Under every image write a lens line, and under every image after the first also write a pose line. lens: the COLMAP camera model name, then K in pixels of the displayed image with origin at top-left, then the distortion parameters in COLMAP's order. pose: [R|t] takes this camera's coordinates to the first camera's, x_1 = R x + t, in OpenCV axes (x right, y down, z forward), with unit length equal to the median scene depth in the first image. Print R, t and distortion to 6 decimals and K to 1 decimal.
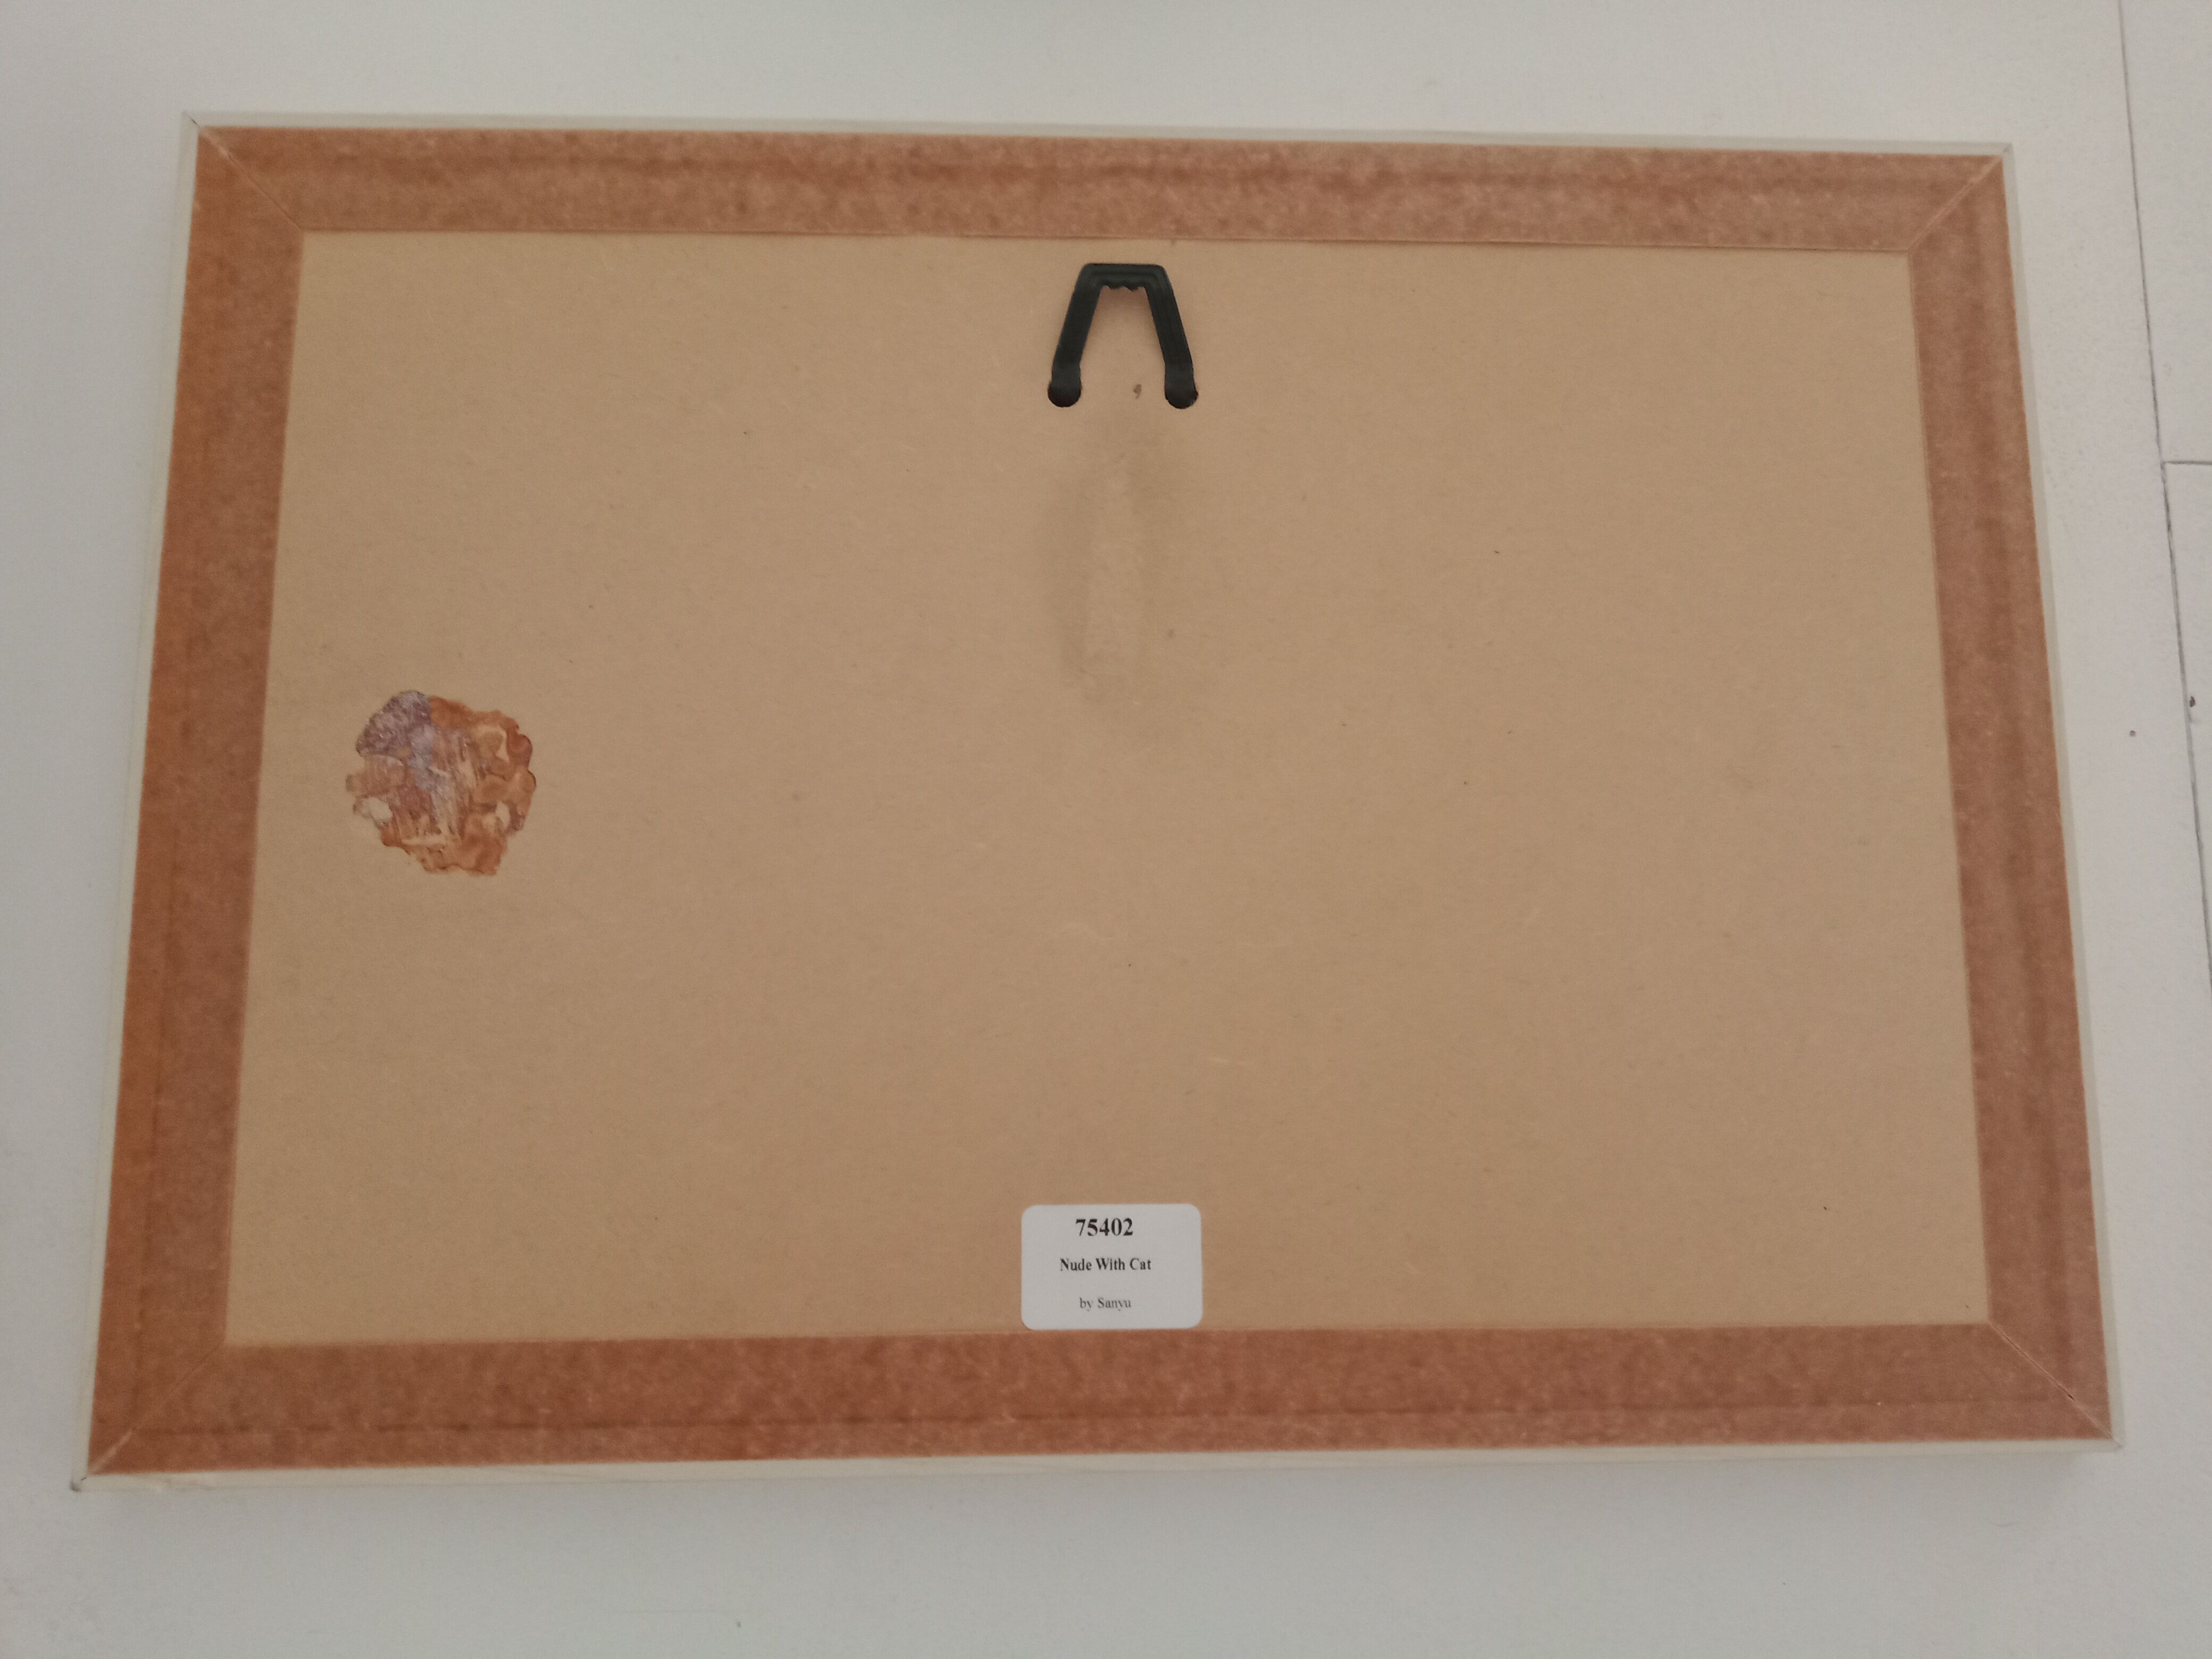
lens RADIAL K [[1754.3, 0, 1106.0], [0, 1754.3, 829.5], [0, 0, 1]] dist [-0.004736, -0.000823]
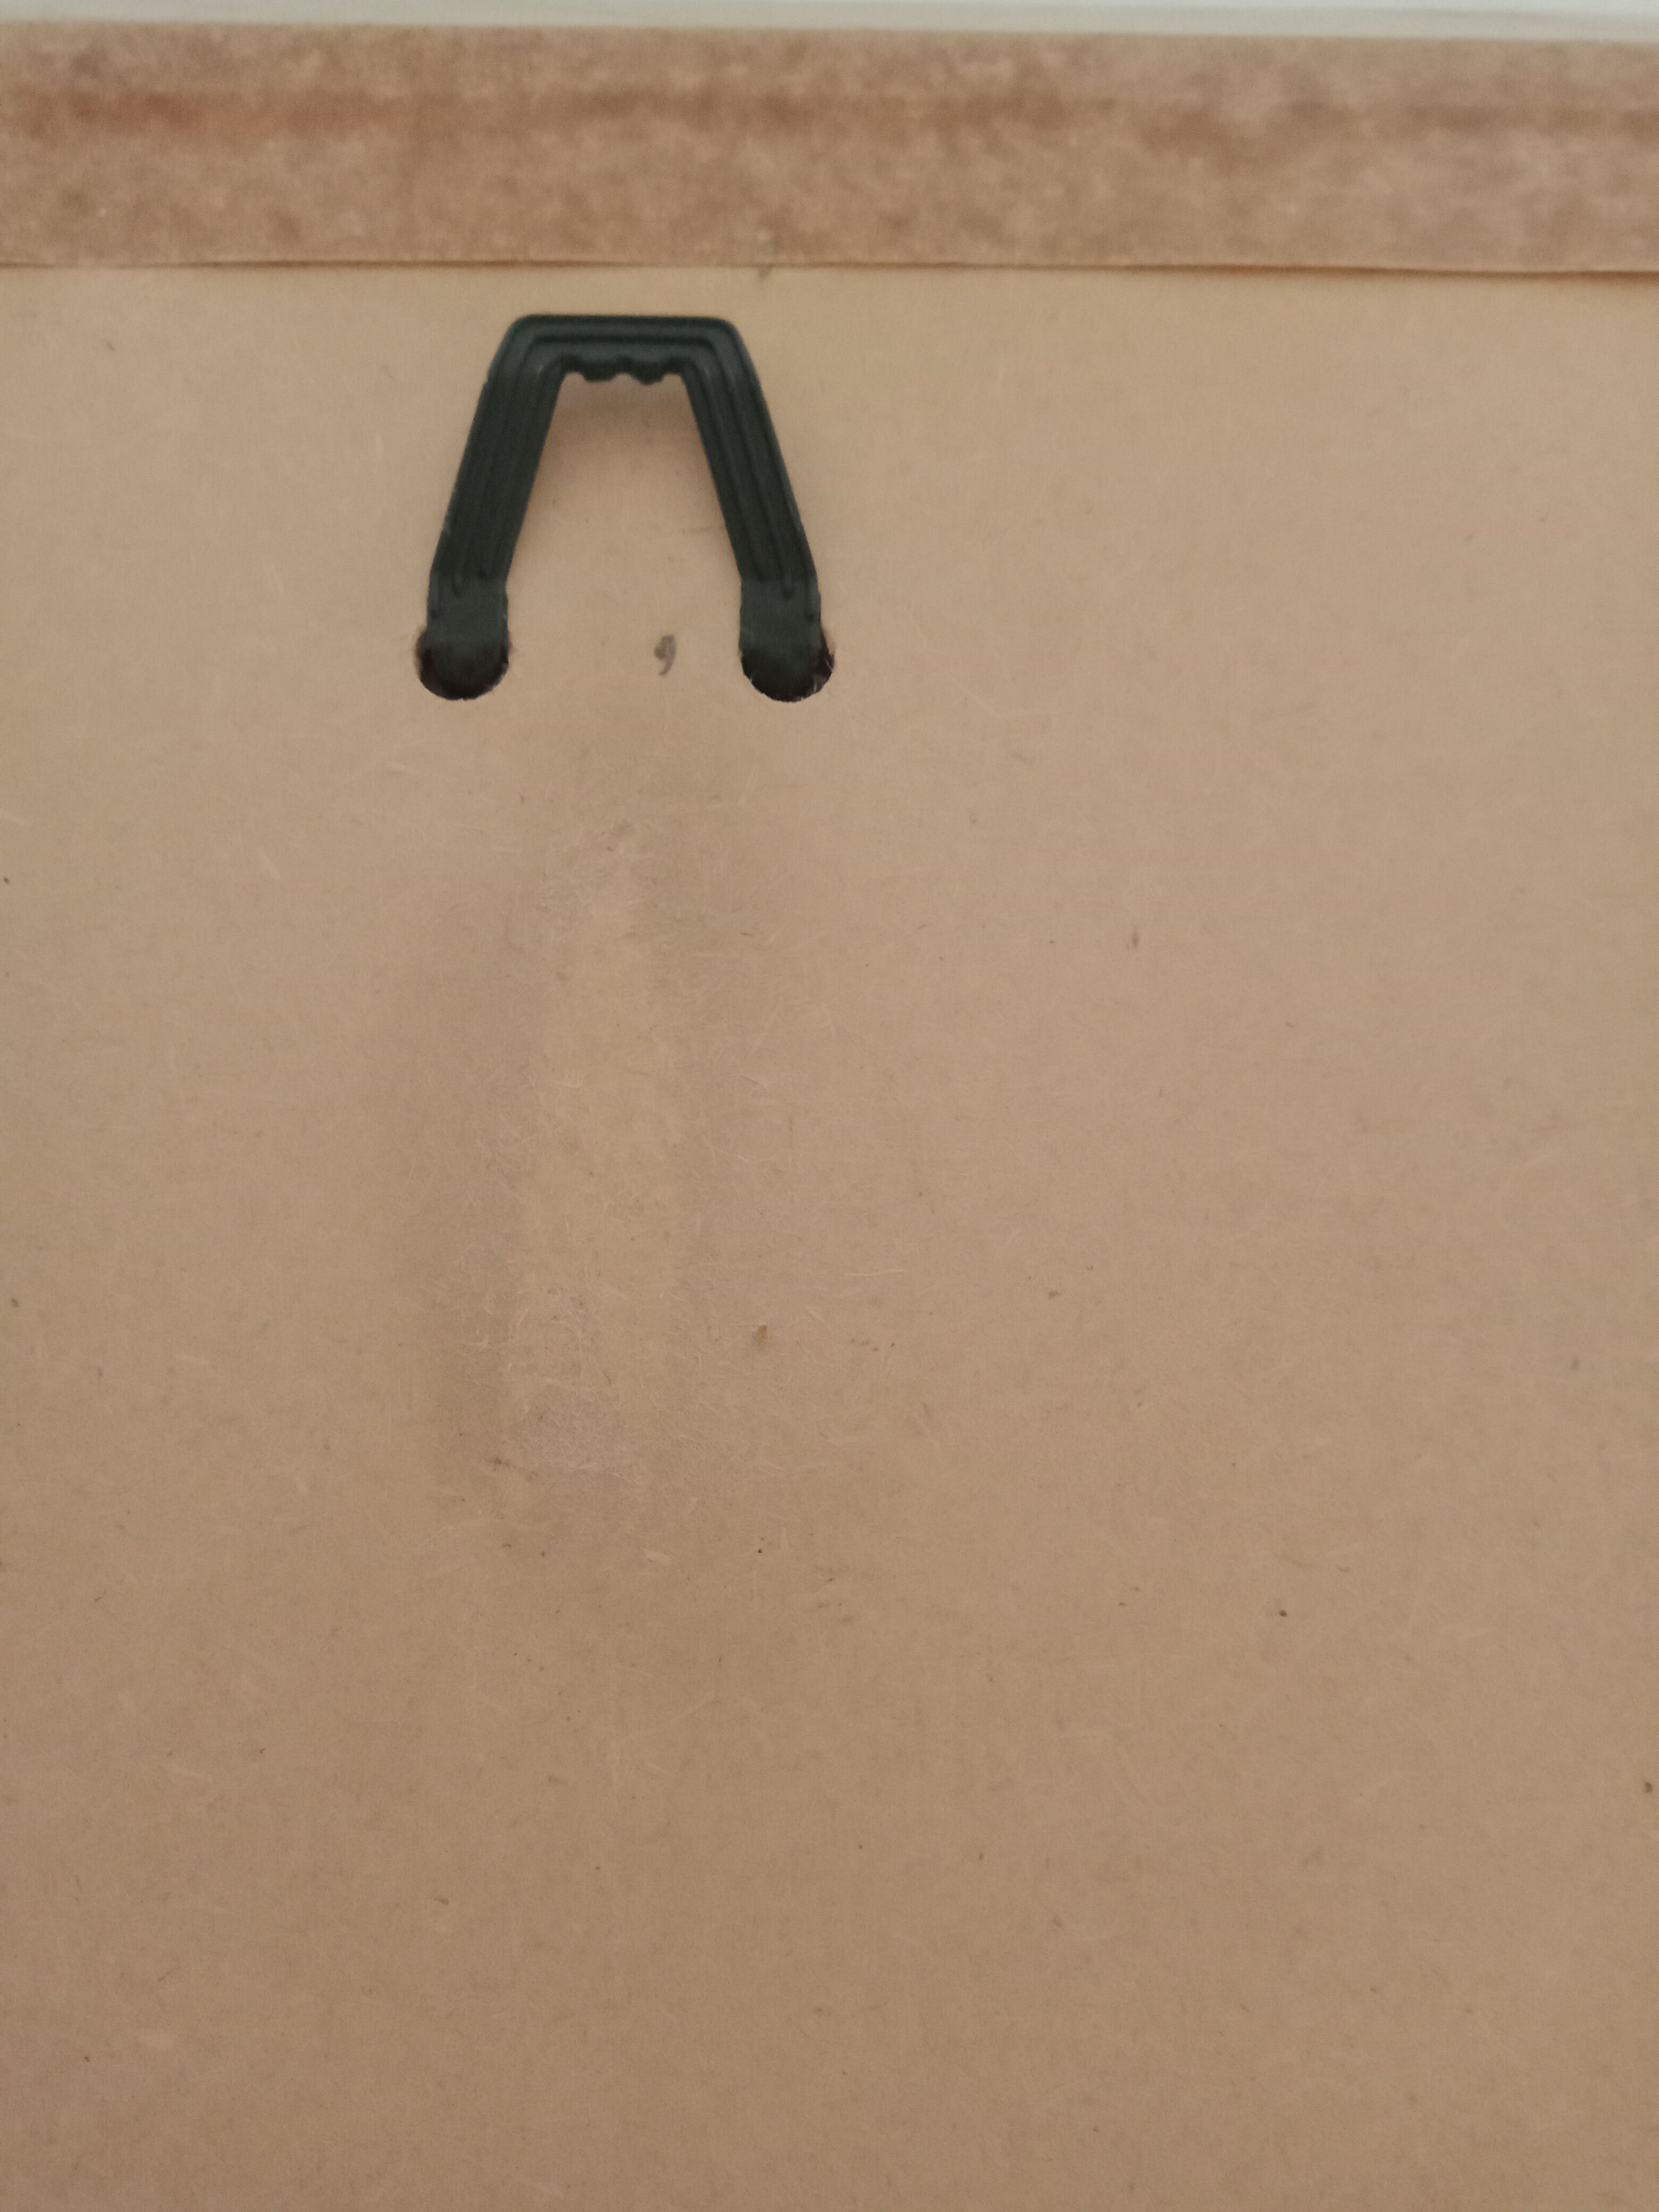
lens RADIAL K [[1754.3, 0, 835.4], [0, 1754.3, 1115.6], [0, 0, 1]] dist [-0.004736, -0.000823]
pose [[0.999875, -0.015822, 0.000559, 0.050572], [0.015812, 0.996239, -0.085195, -0.121819], [0.000792, 0.085193, 0.996364, 0.638019]]
